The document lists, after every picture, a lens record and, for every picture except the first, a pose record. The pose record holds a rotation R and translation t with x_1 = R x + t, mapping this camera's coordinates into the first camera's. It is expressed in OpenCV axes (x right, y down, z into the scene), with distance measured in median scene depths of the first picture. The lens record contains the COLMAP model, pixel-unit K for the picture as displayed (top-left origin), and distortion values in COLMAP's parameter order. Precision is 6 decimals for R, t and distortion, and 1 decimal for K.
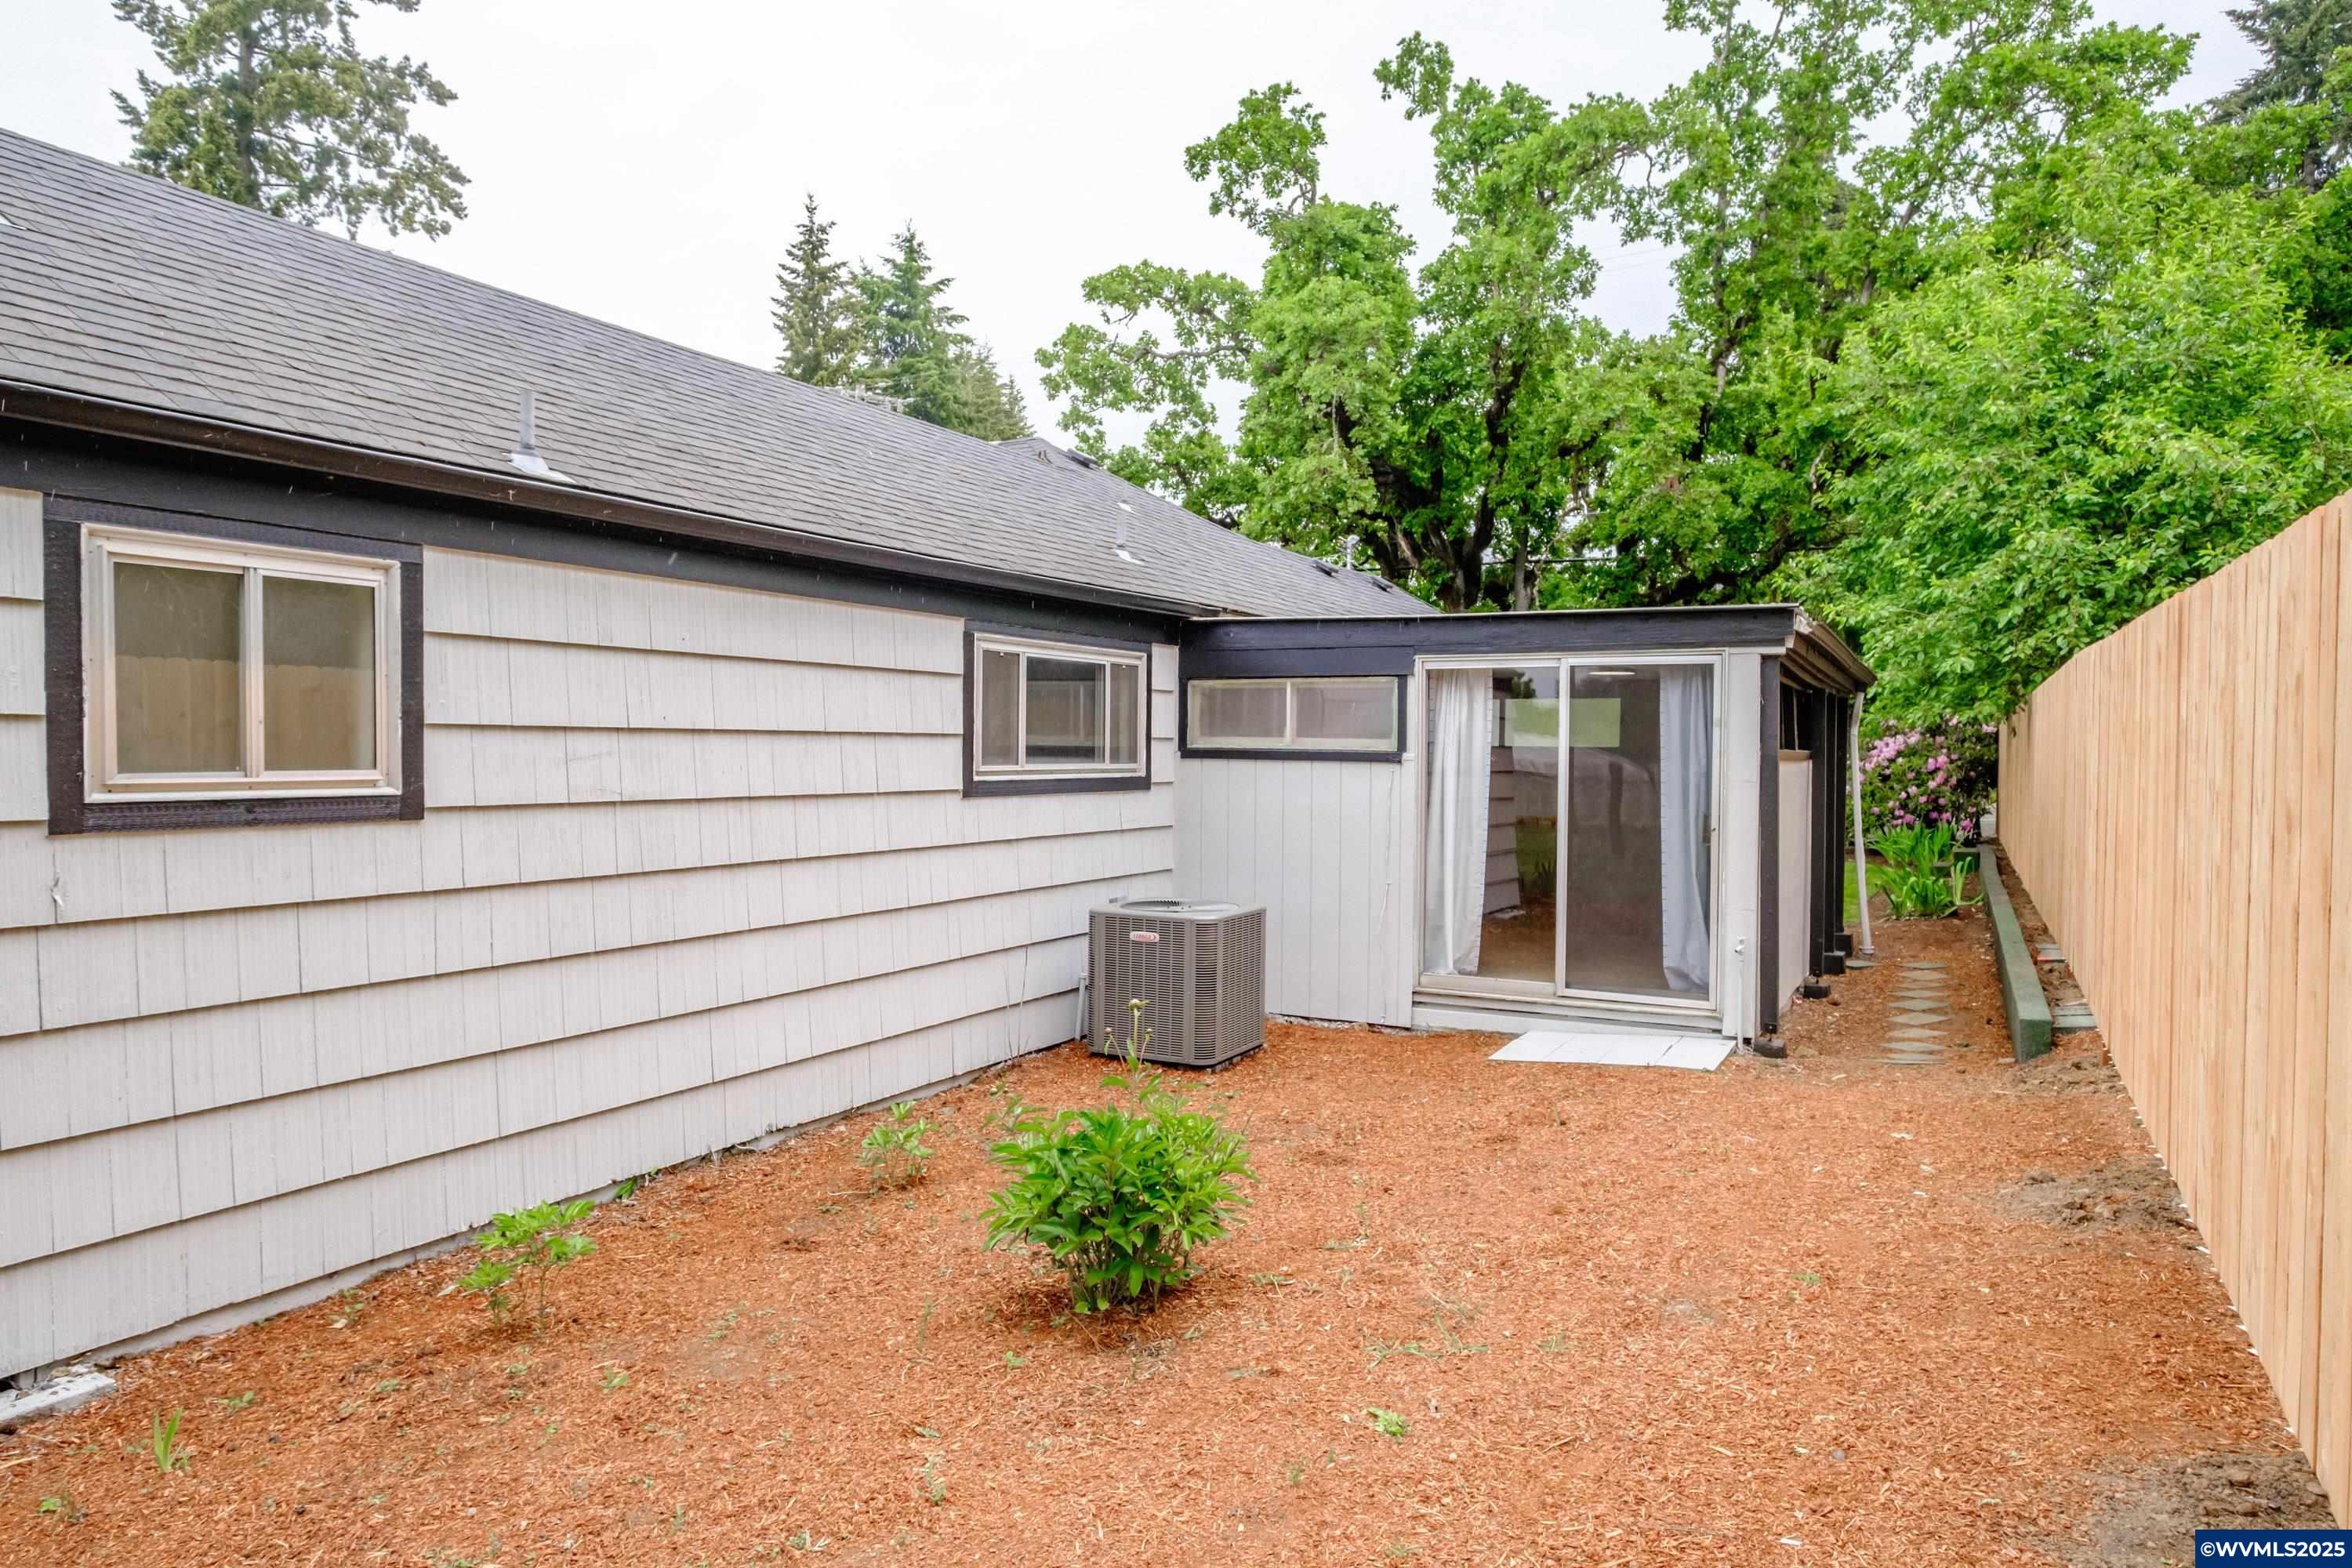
lens RADIAL K [[1452.1, 0, 1176.0], [0, 1452.1, 784.0], [0, 0, 1]] dist [0.001112, 0.004719]
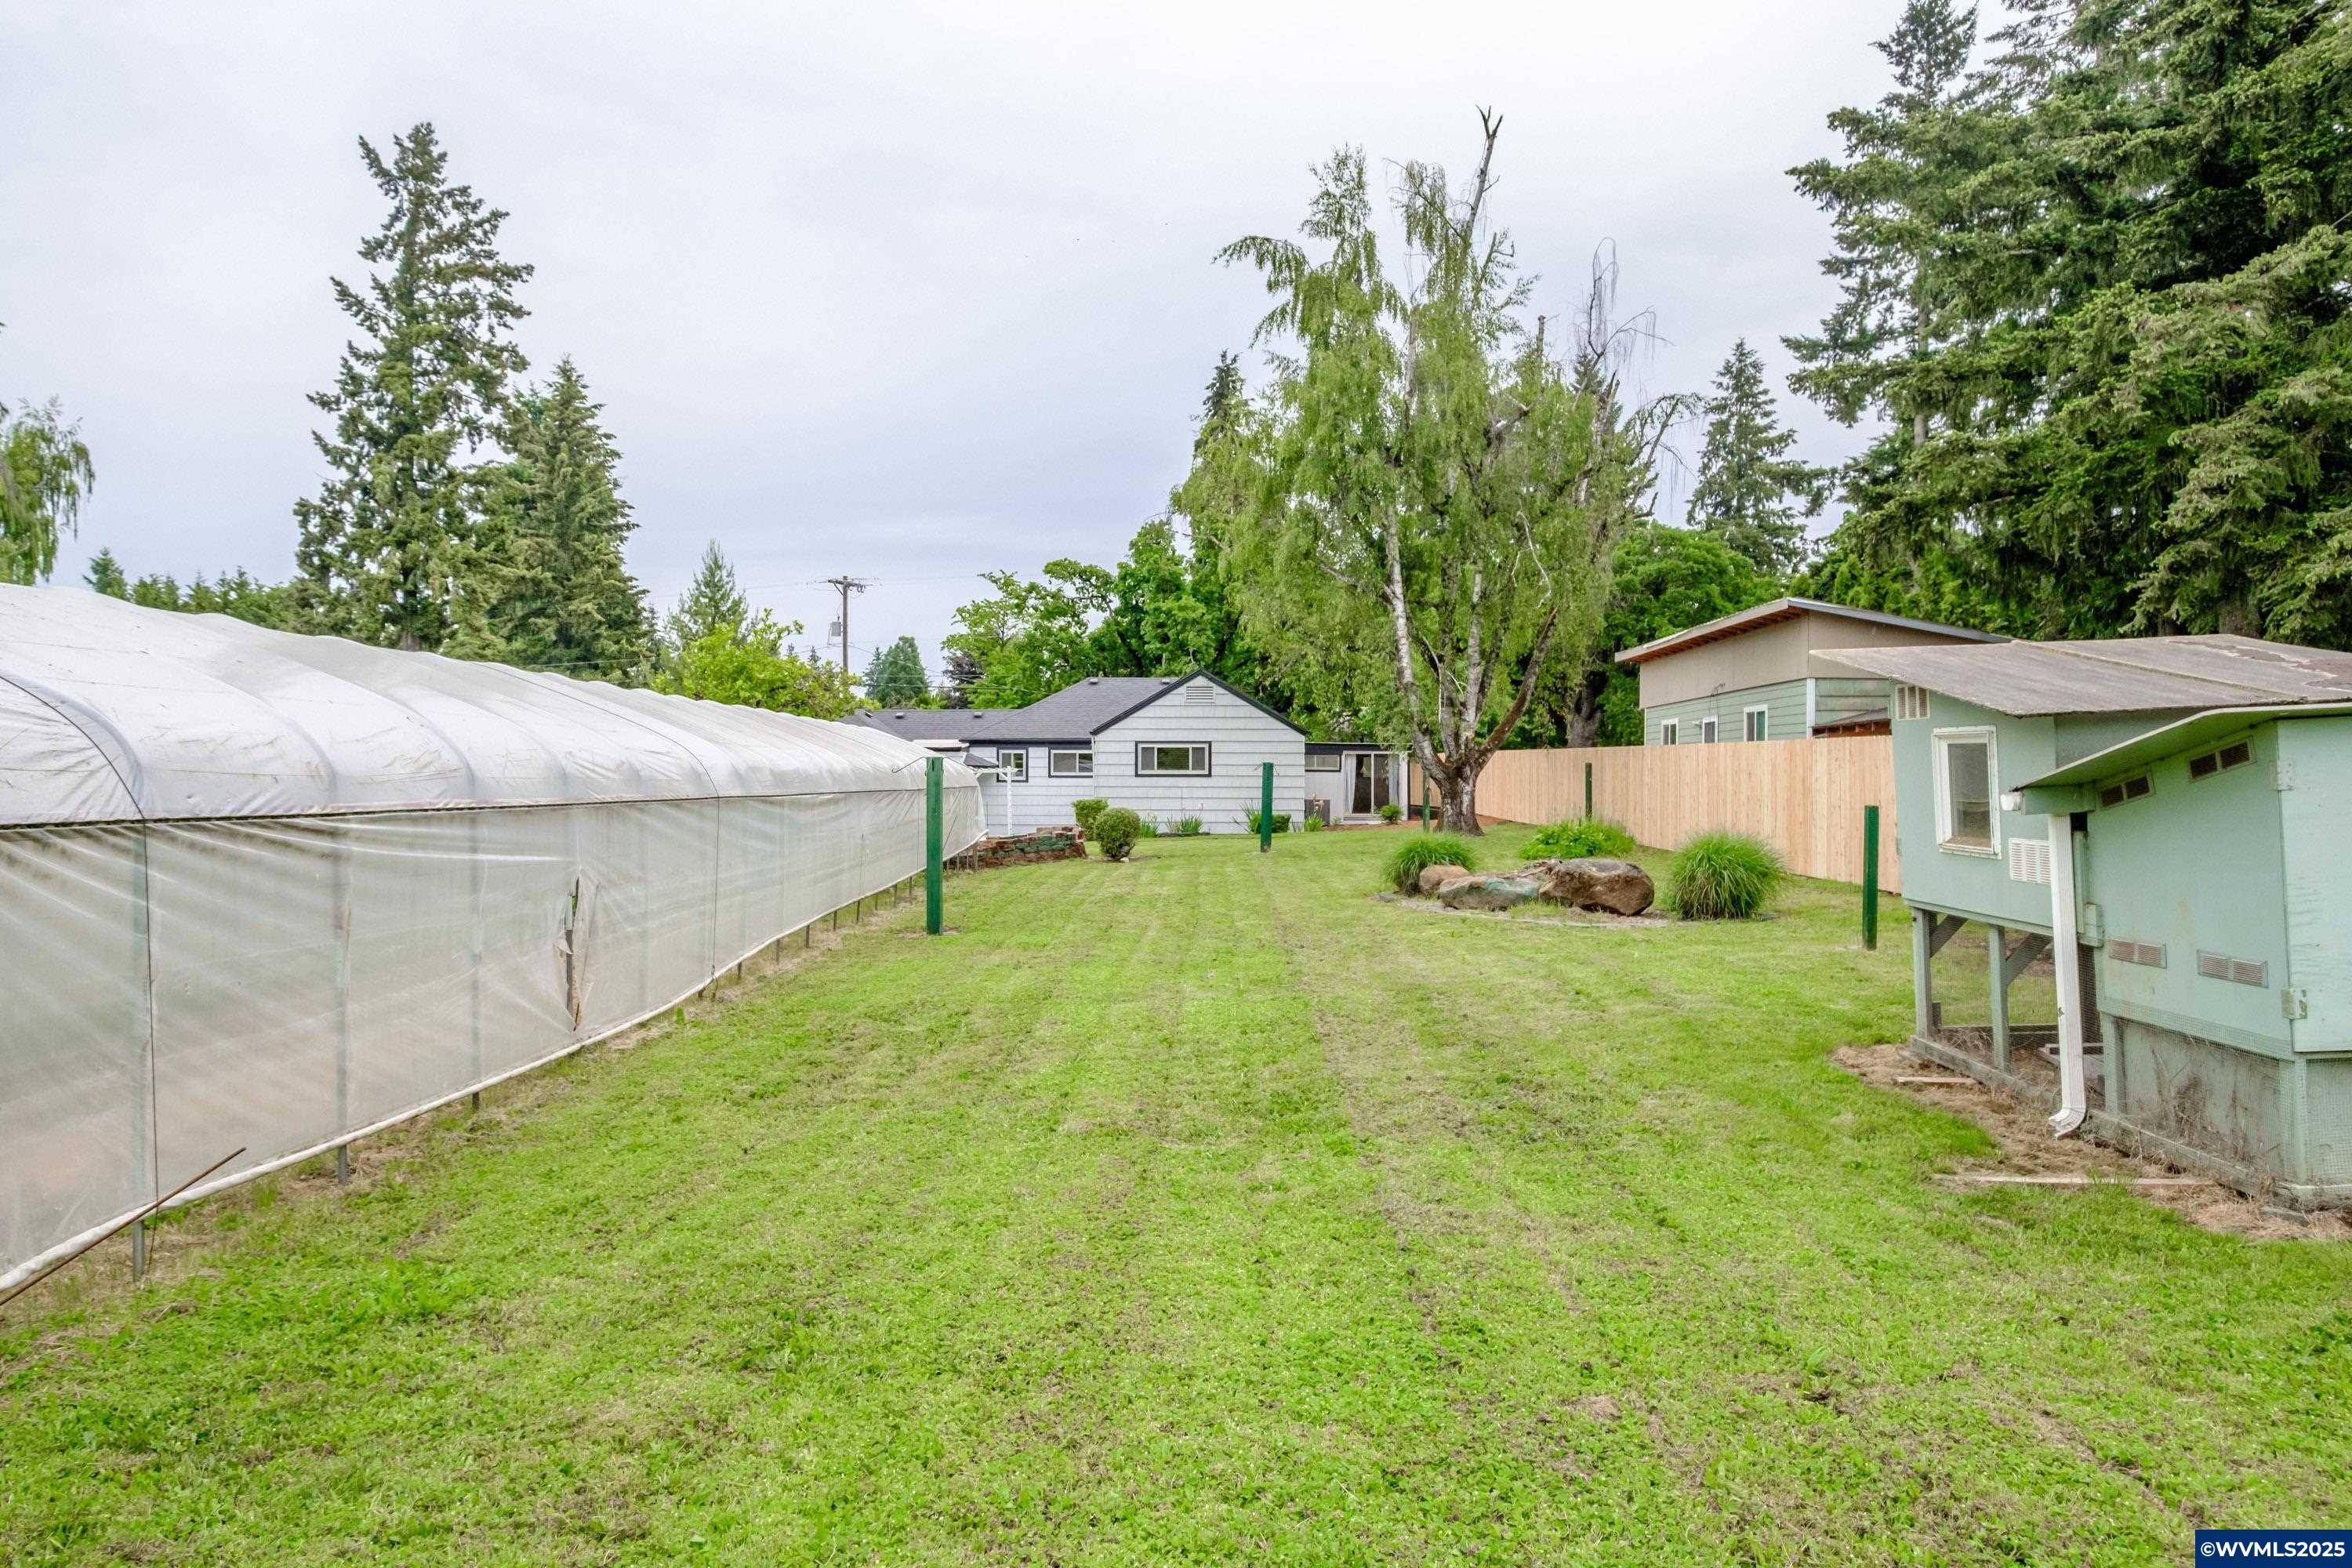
lens RADIAL K [[1501.2, 0, 1176.0], [0, 1501.2, 784.0], [0, 0, 1]] dist [0.002063, 0.002139]
pose [[0.890470, -0.008976, 0.454953, -1.011623], [0.017831, 0.999726, -0.015177, 0.035473], [-0.454692, 0.021627, 0.890386, -1.255454]]
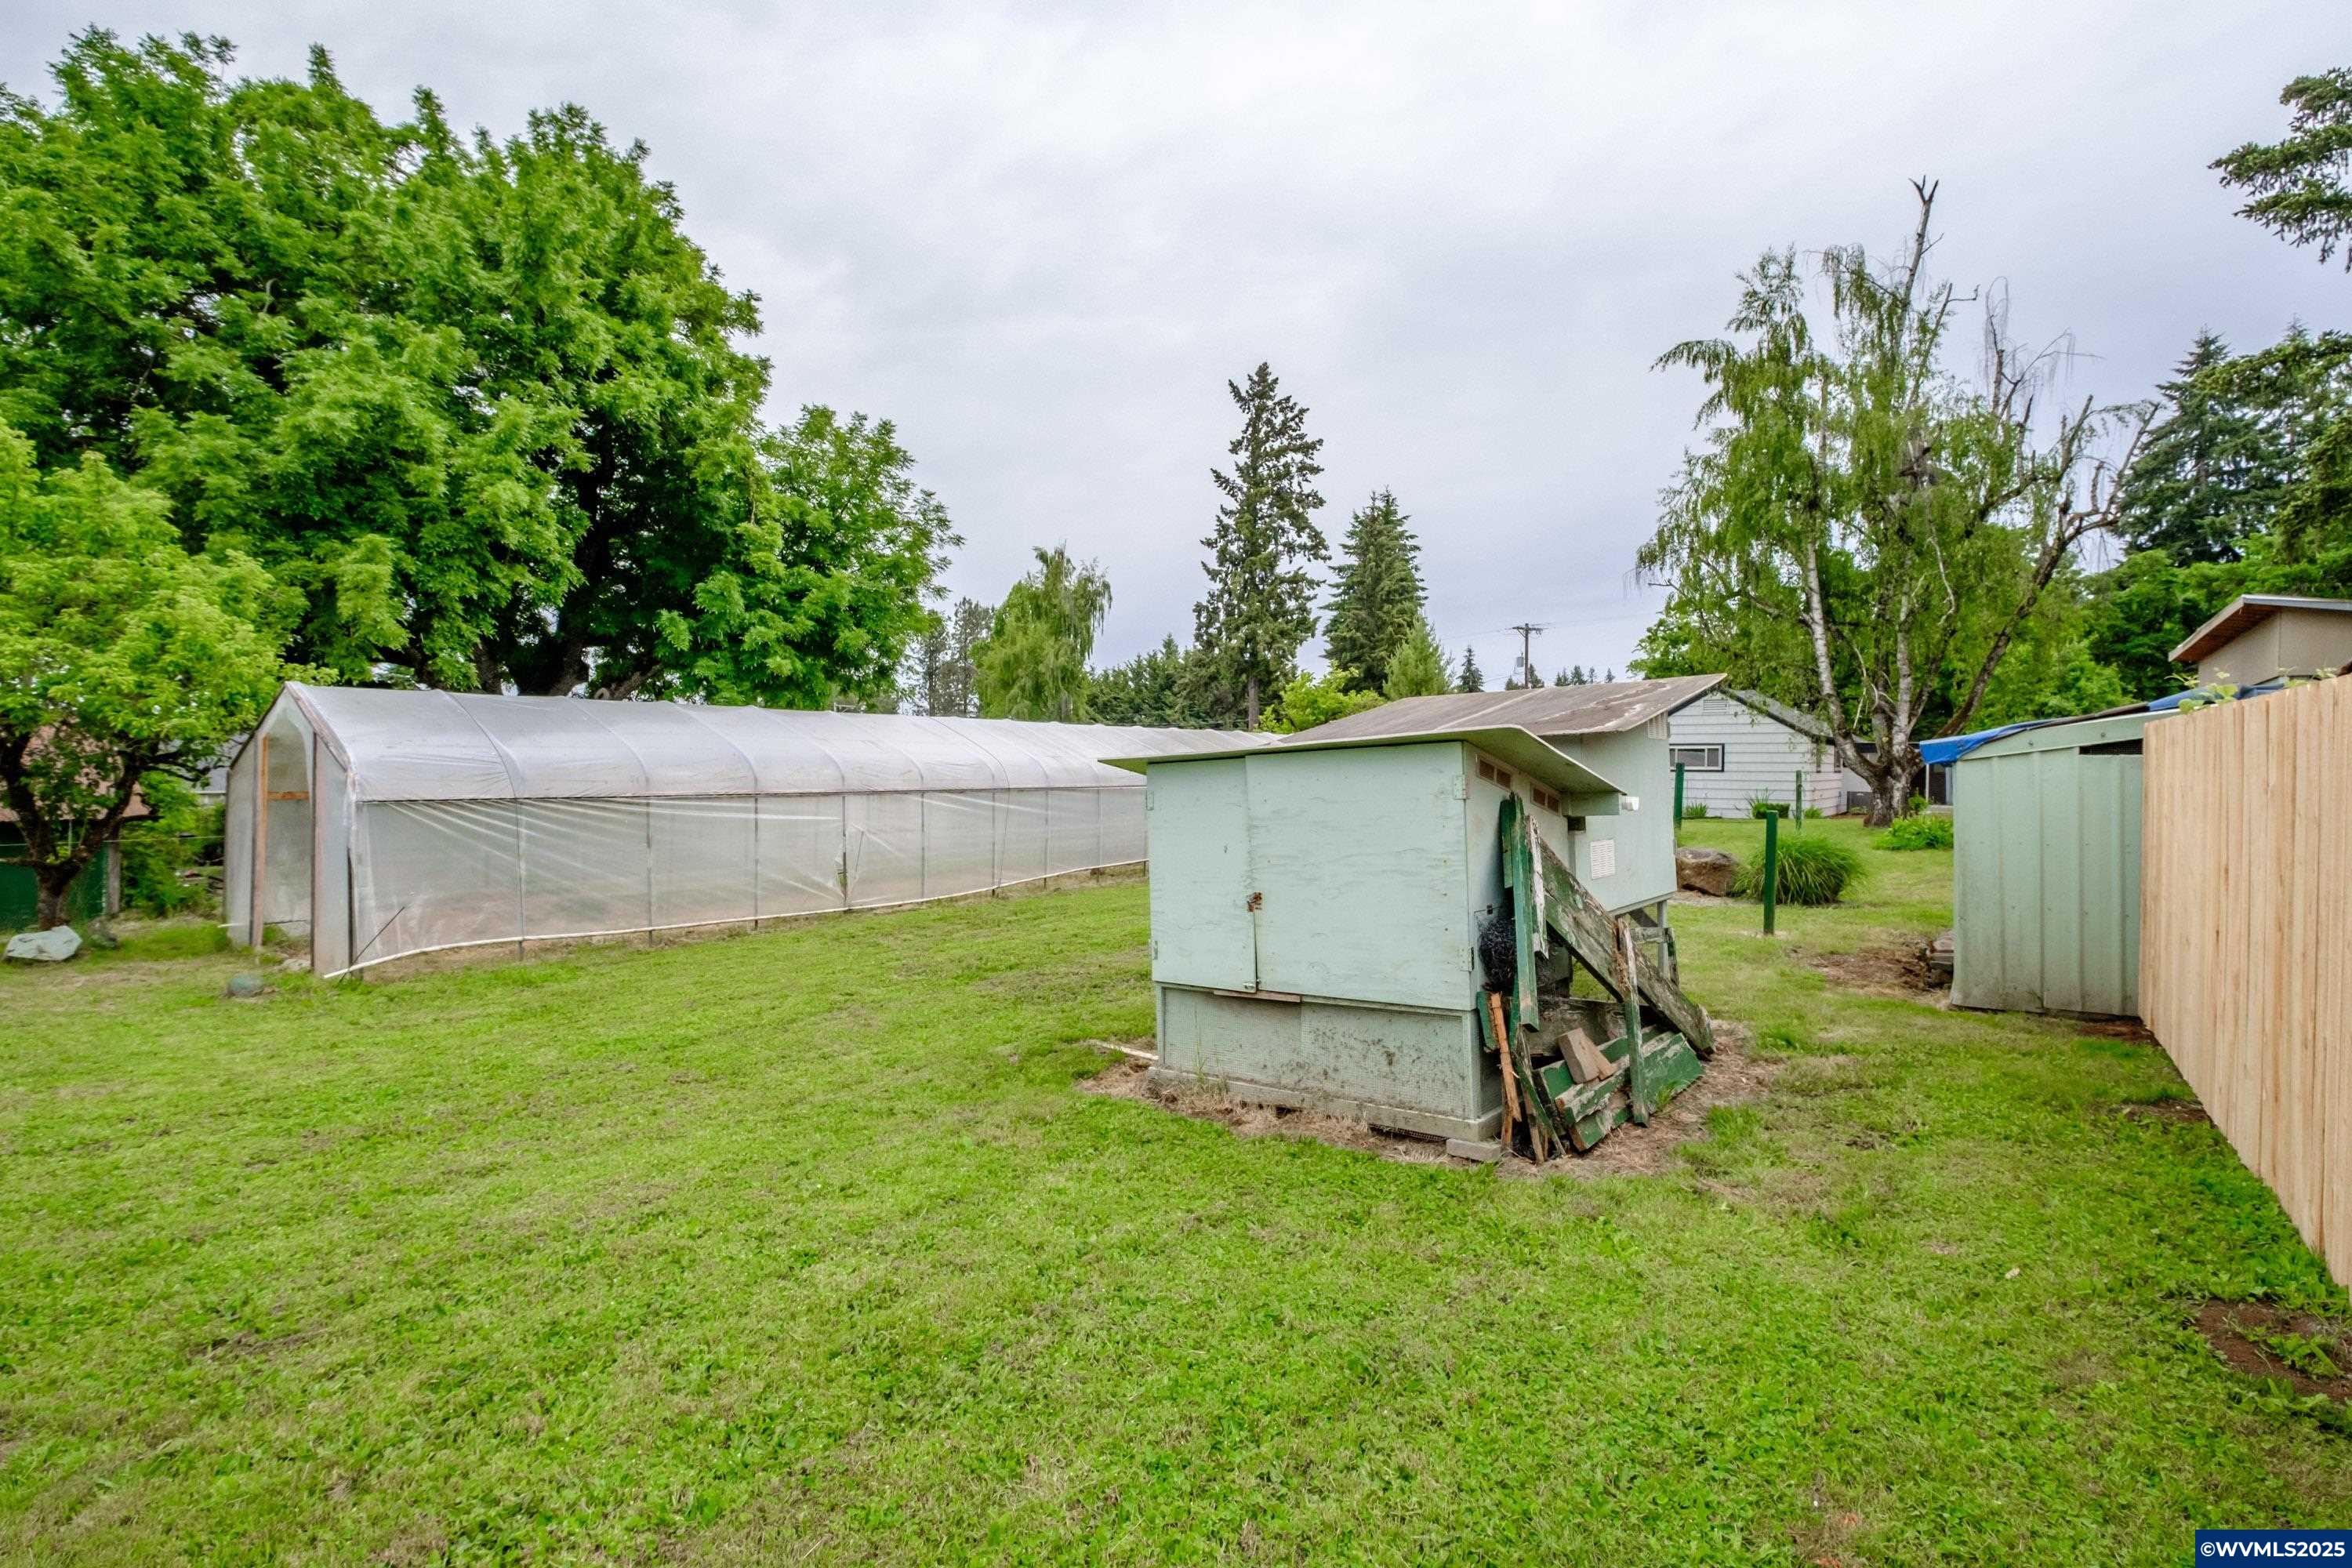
lens RADIAL K [[1073.6, 0, 1176.0], [0, 1073.6, 784.0], [0, 0, 1]] dist [-0.004572, 0.000385]
pose [[0.986171, 0.000002, -0.165734, -0.727728], [-0.001242, 0.999972, -0.007379, 0.031903], [0.165729, 0.007483, 0.986143, -1.366655]]
